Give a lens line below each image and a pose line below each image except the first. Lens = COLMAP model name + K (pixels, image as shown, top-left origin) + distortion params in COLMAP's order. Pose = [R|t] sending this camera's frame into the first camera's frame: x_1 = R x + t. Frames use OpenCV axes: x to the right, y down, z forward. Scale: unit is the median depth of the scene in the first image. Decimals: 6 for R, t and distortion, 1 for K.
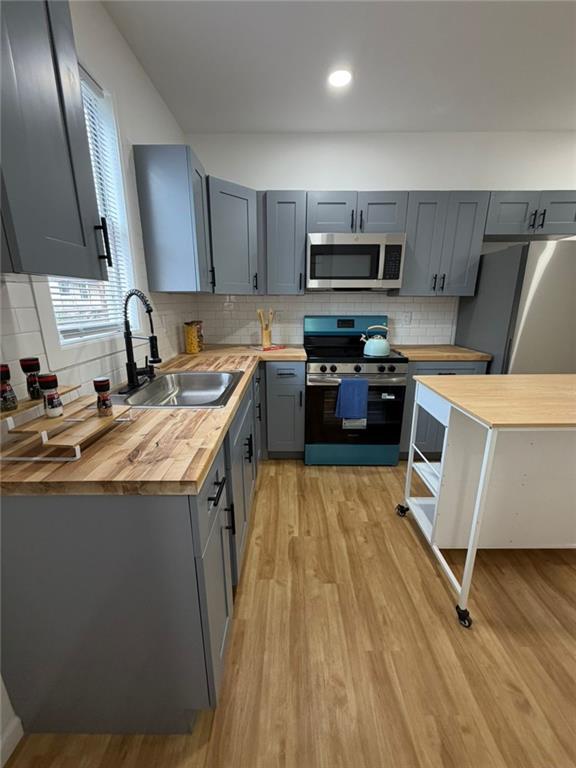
lens RADIAL K [[305.4, 0, 288.4], [0, 305.4, 383.4], [0, 0, 1]] dist [-0.002267, 0.000785]
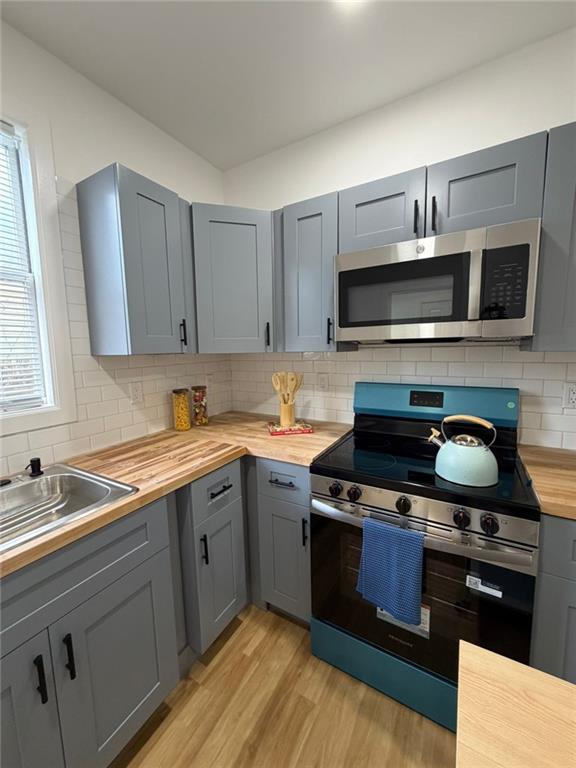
lens RADIAL K [[305.4, 0, 287.8], [0, 305.4, 382.2], [0, 0, 1]] dist [-0.002267, 0.000785]
pose [[0.863460, 0.038586, -0.502940, 0.297220], [-0.111336, 0.987058, -0.115417, -0.158919], [0.491977, 0.155654, 0.856581, 0.467517]]
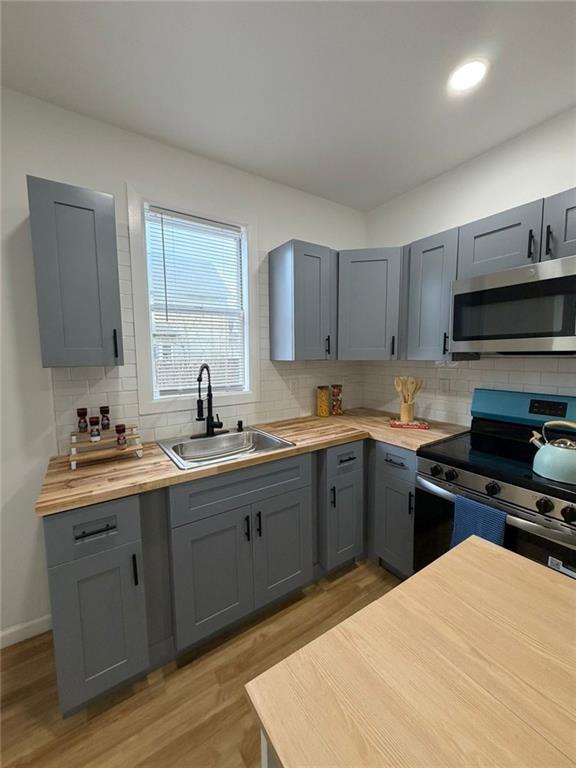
lens RADIAL K [[305.4, 0, 287.3], [0, 305.4, 382.9], [0, 0, 1]] dist [-0.002267, 0.000785]
pose [[0.555760, 0.072135, -0.828207, 0.465898], [-0.205566, 0.977216, -0.052830, -0.131322], [0.805527, 0.199612, 0.557926, 0.318525]]
